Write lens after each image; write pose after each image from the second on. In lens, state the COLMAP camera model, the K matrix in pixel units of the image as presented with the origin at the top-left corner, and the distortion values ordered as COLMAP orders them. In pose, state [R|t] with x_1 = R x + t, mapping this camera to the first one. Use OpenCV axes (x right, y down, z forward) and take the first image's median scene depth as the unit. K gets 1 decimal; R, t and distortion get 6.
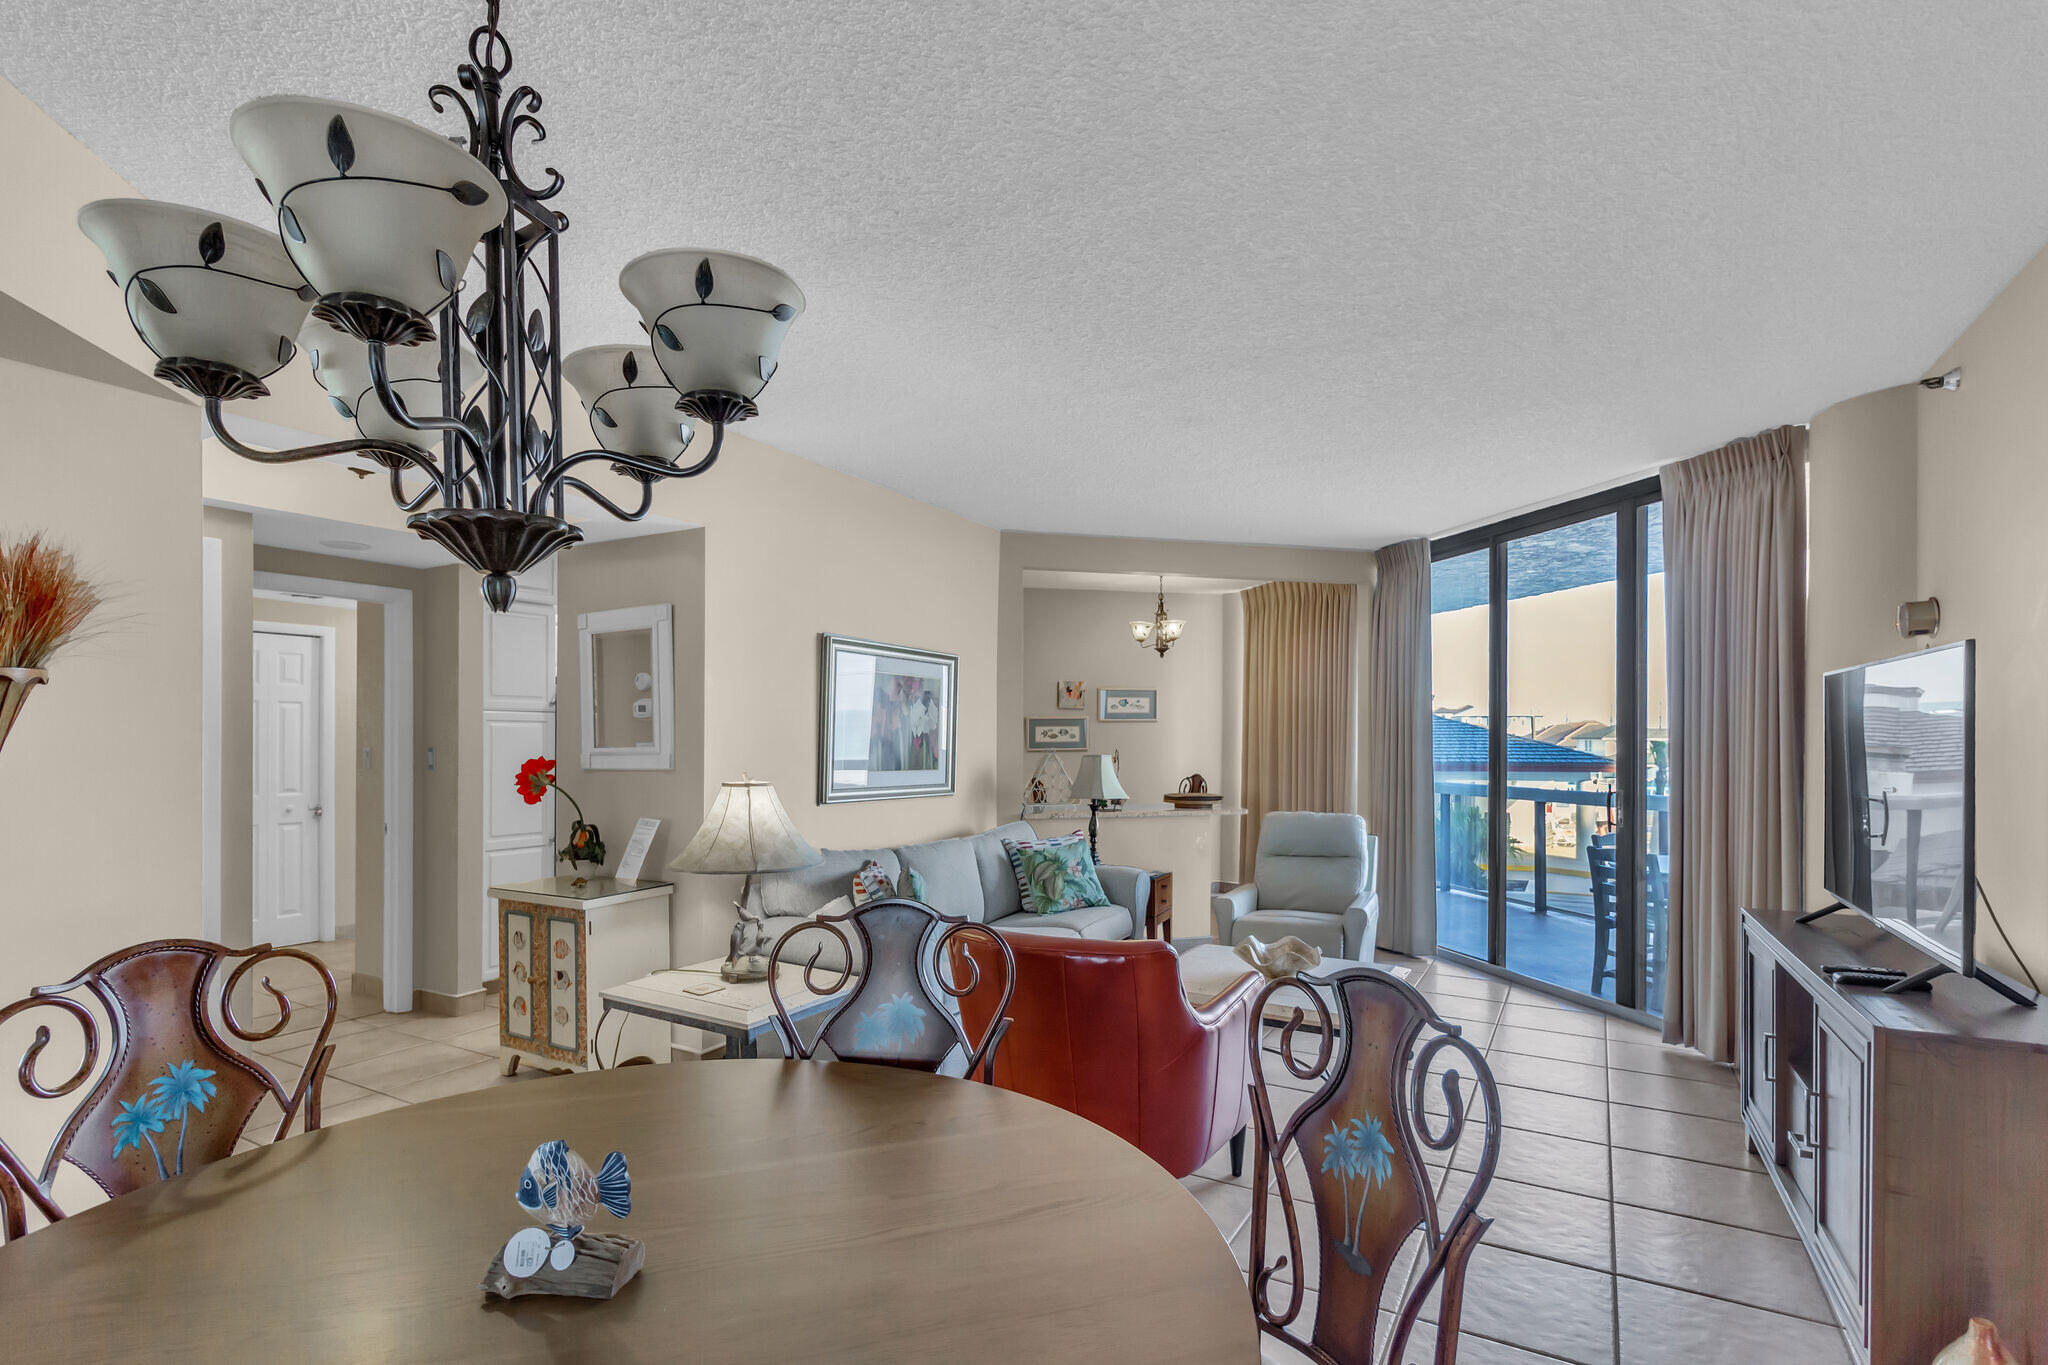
lens RADIAL K [[965.2, 0, 1025.2], [0, 965.2, 742.2], [0, 0, 1]] dist [-0.001227, -0.000017]
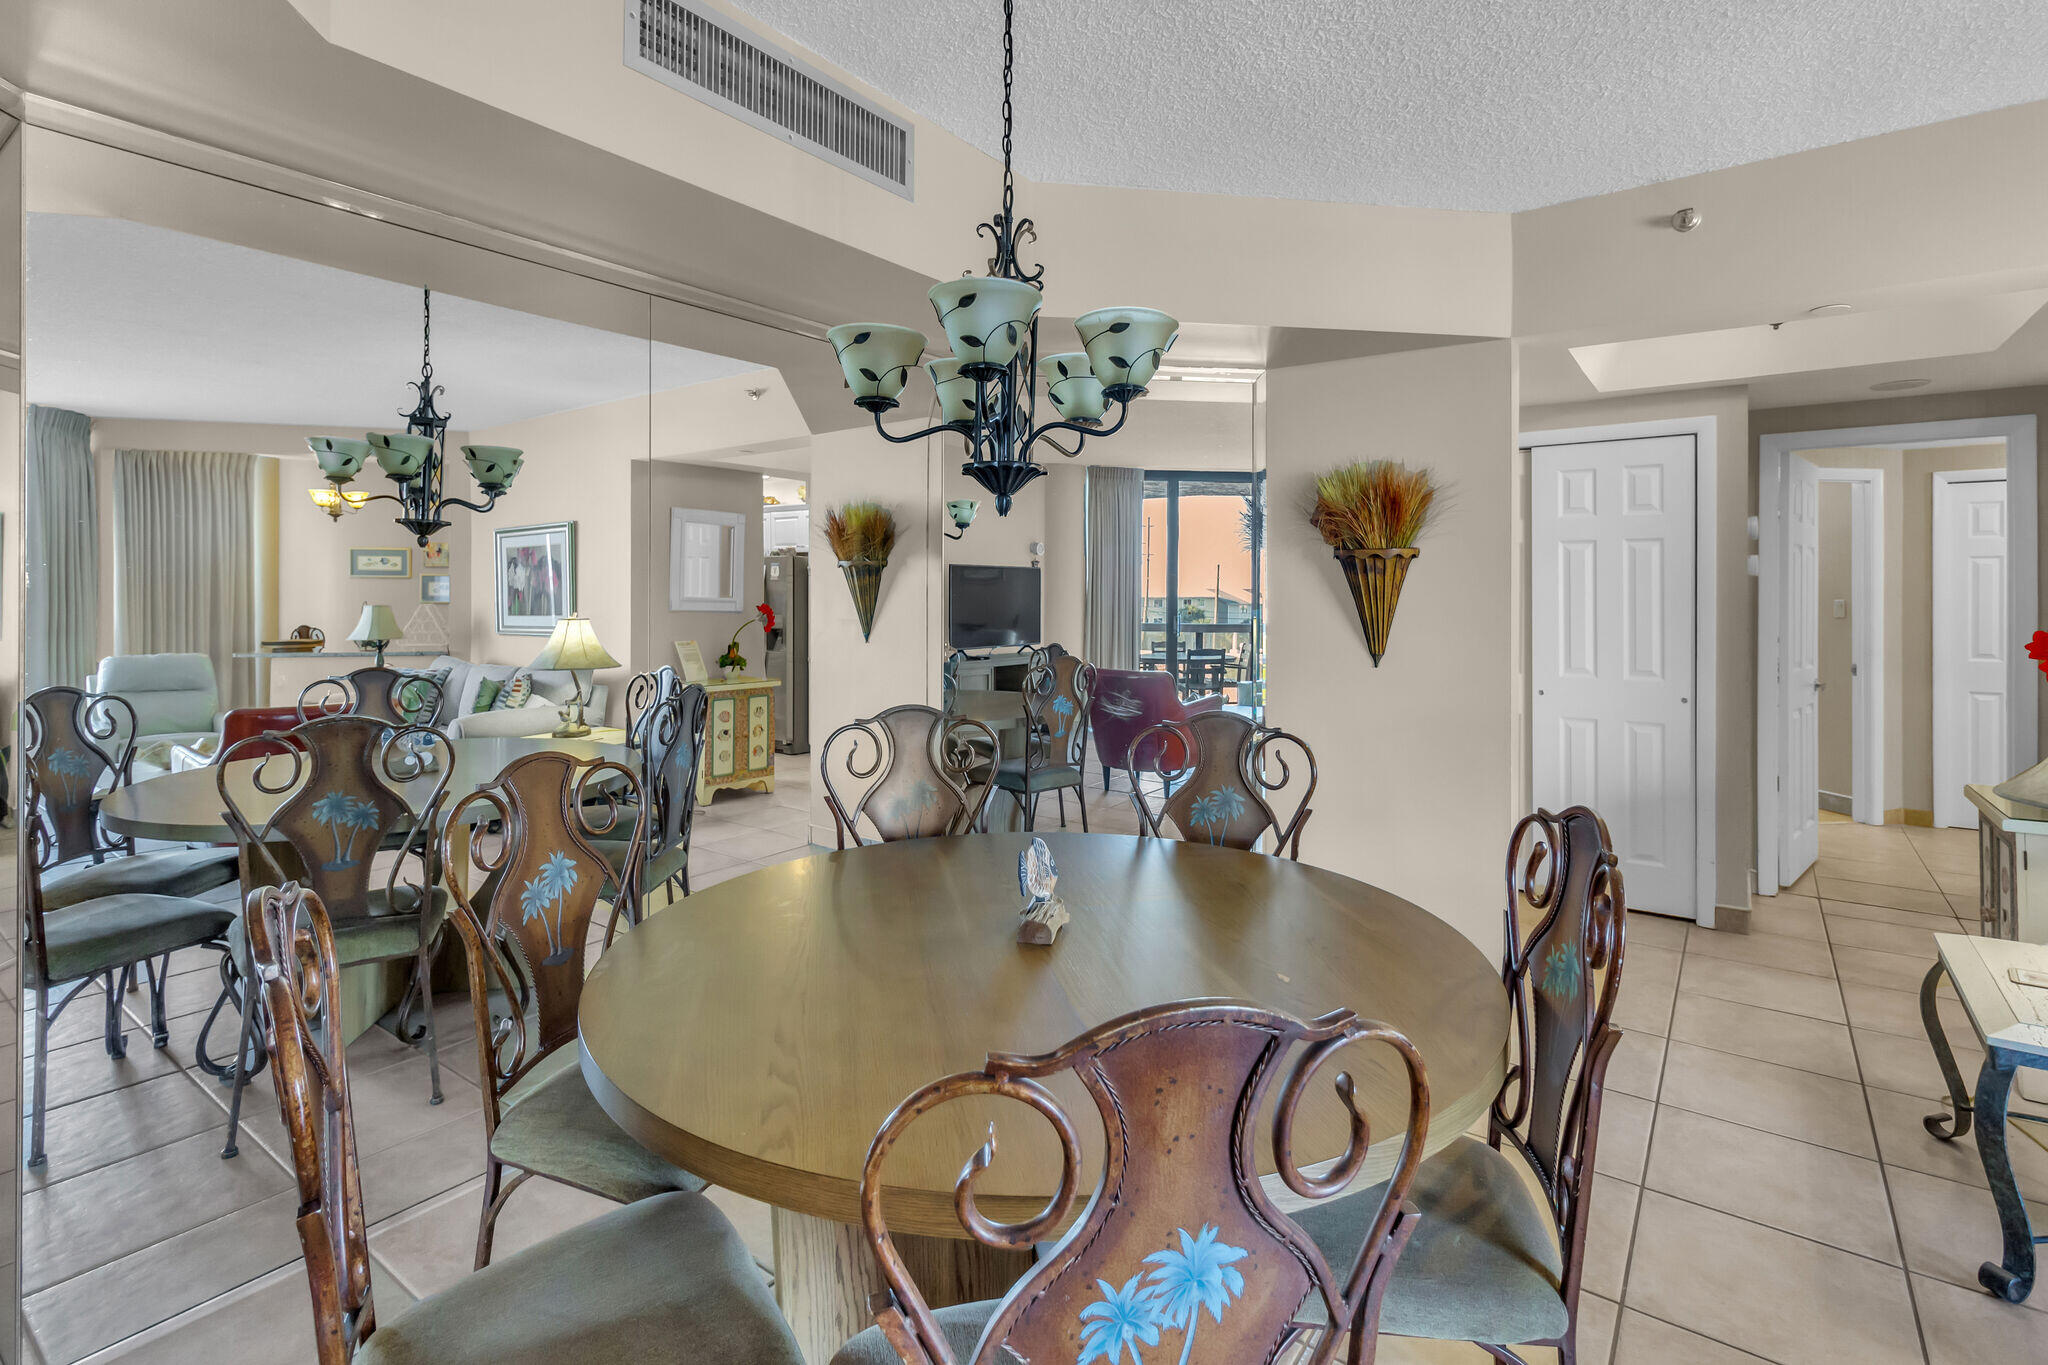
lens RADIAL K [[973.8, 0, 1064.9], [0, 973.8, 592.6], [0, 0, 1]] dist [0.010217, 0.000939]
pose [[-0.089189, -0.001962, -0.996013, 0.236356], [-0.007919, 0.999968, -0.001261, -0.000652], [0.995983, 0.007774, -0.089202, 0.242386]]
